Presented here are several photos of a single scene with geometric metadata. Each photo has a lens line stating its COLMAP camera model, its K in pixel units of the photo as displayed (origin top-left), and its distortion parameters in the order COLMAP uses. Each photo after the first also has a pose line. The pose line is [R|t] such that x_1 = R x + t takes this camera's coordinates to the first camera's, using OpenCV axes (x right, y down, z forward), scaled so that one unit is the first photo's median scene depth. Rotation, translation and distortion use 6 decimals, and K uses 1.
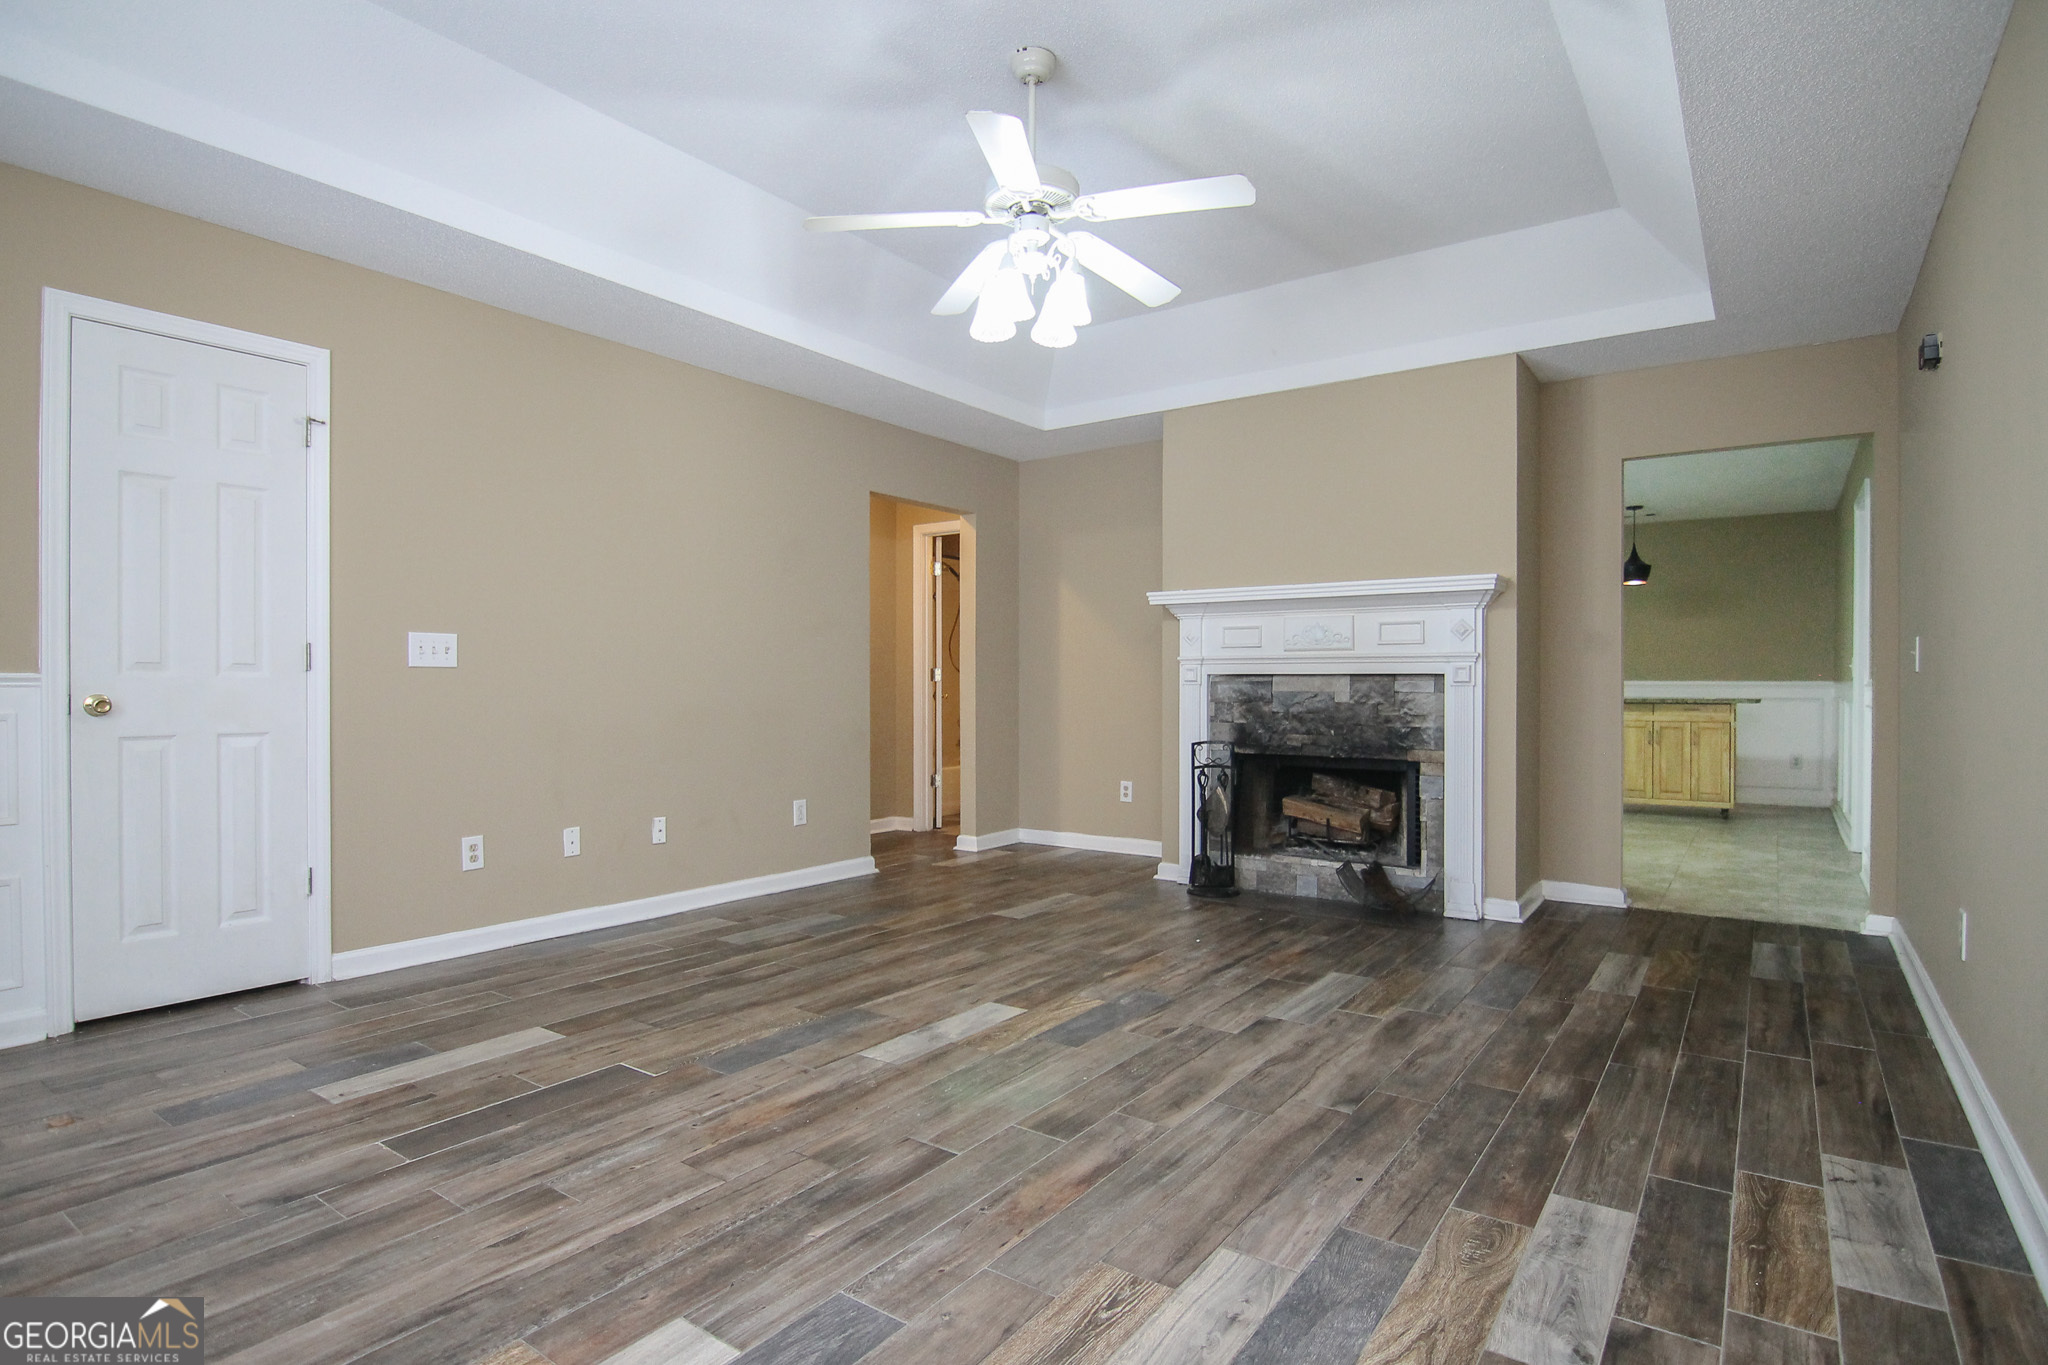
lens RADIAL K [[1048.4, 0, 1024.0], [0, 1048.4, 682.5], [0, 0, 1]] dist [0.003686, 0.000005]
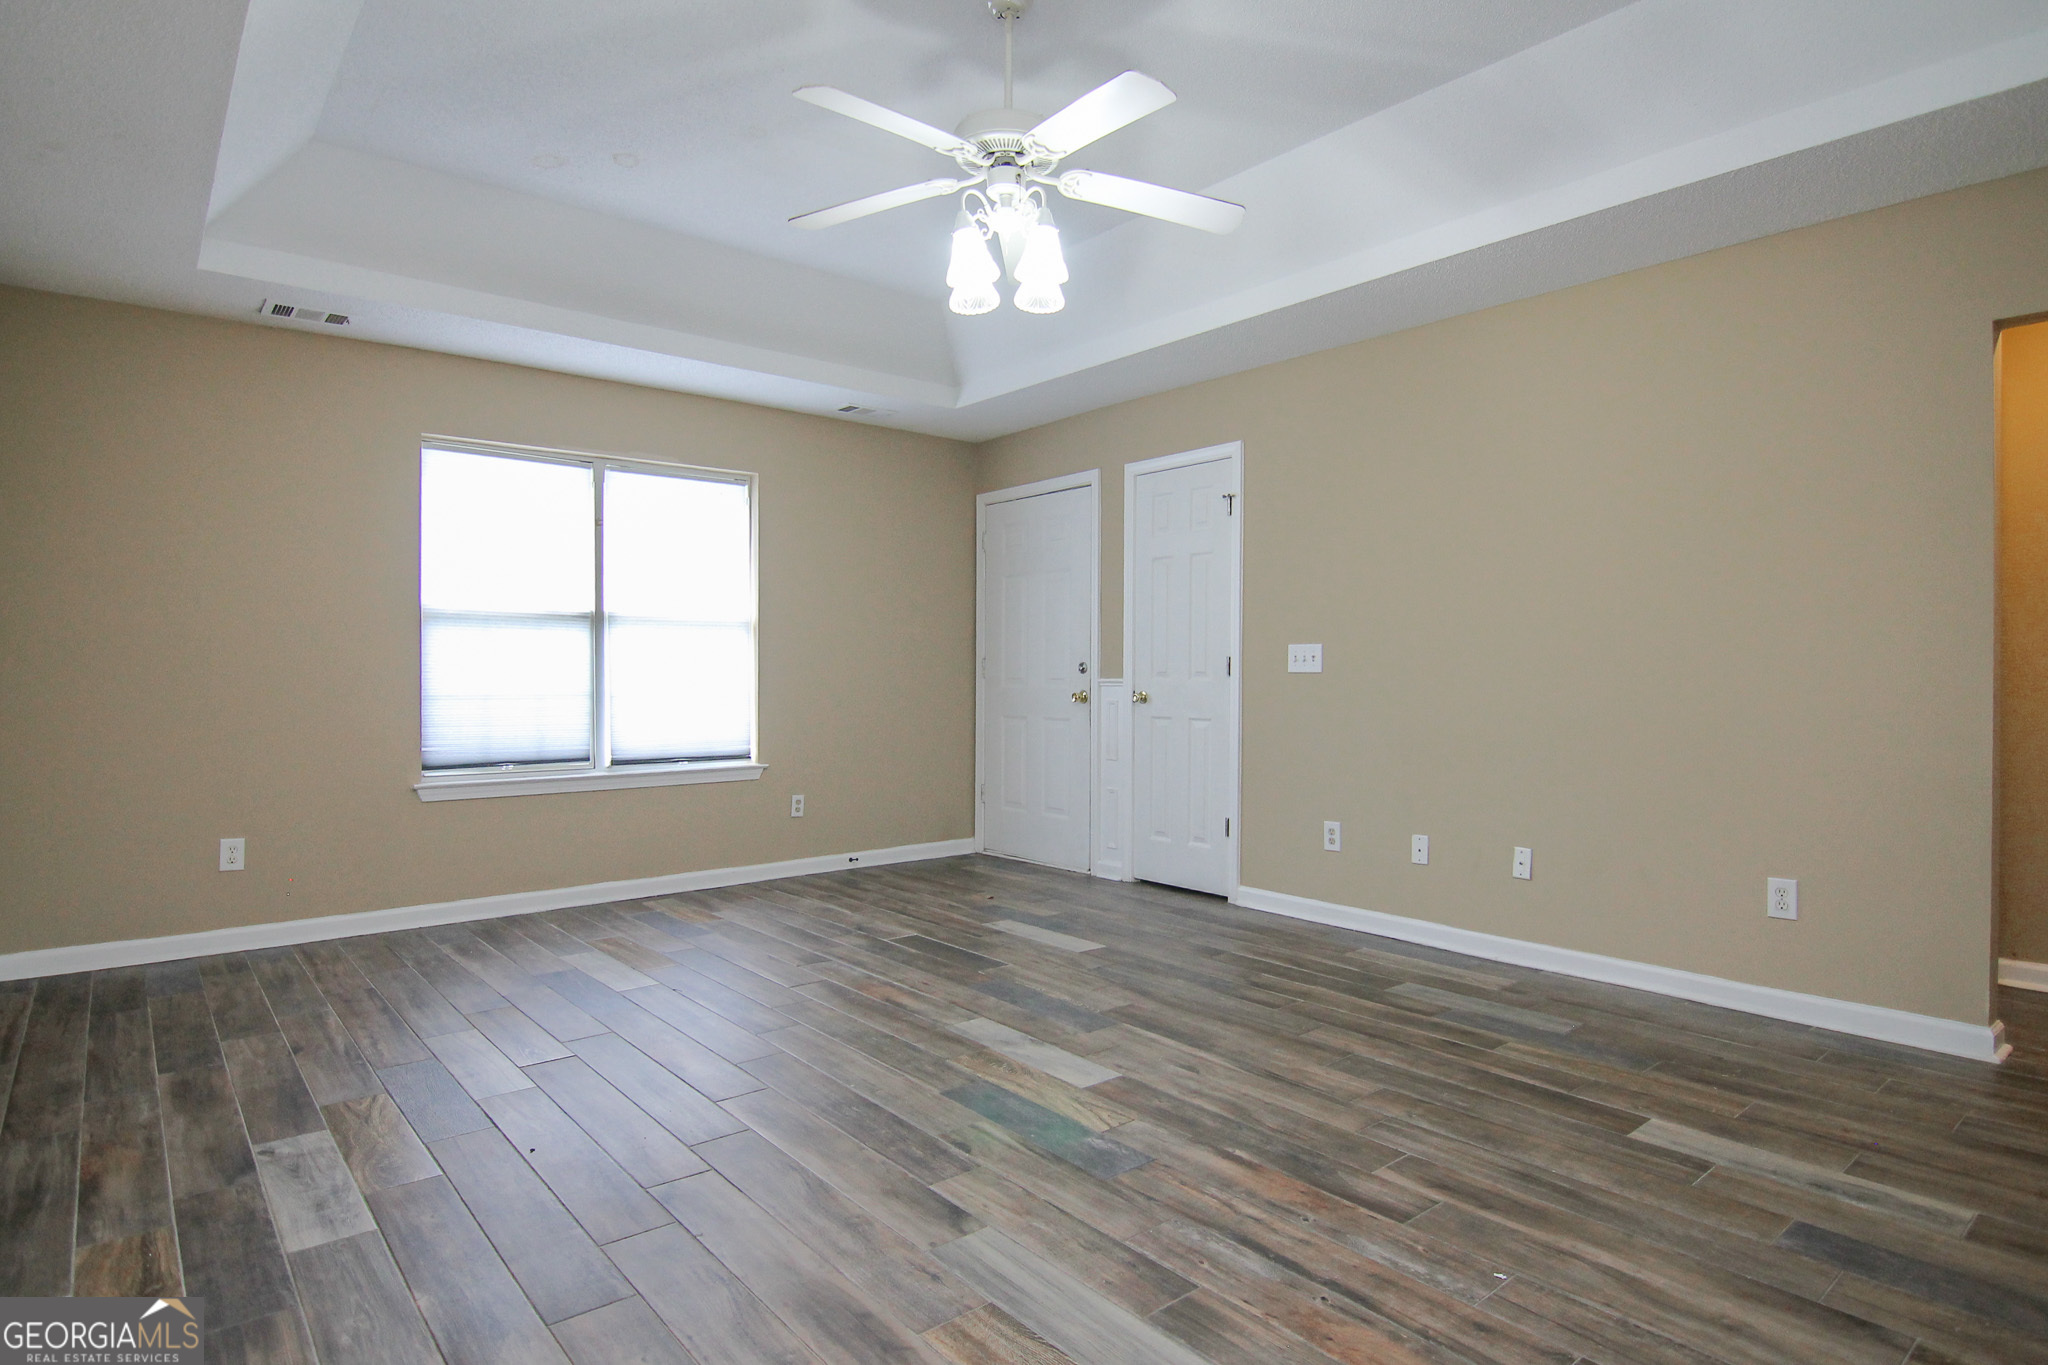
lens RADIAL K [[1084.4, 0, 1012.3], [0, 1084.4, 698.3], [0, 0, 1]] dist [0.002931, -0.000780]
pose [[-0.252716, 0.018180, -0.967370, 0.880558], [-0.000556, 0.999821, 0.018935, -0.010894], [0.967540, 0.005323, -0.252661, 1.219752]]
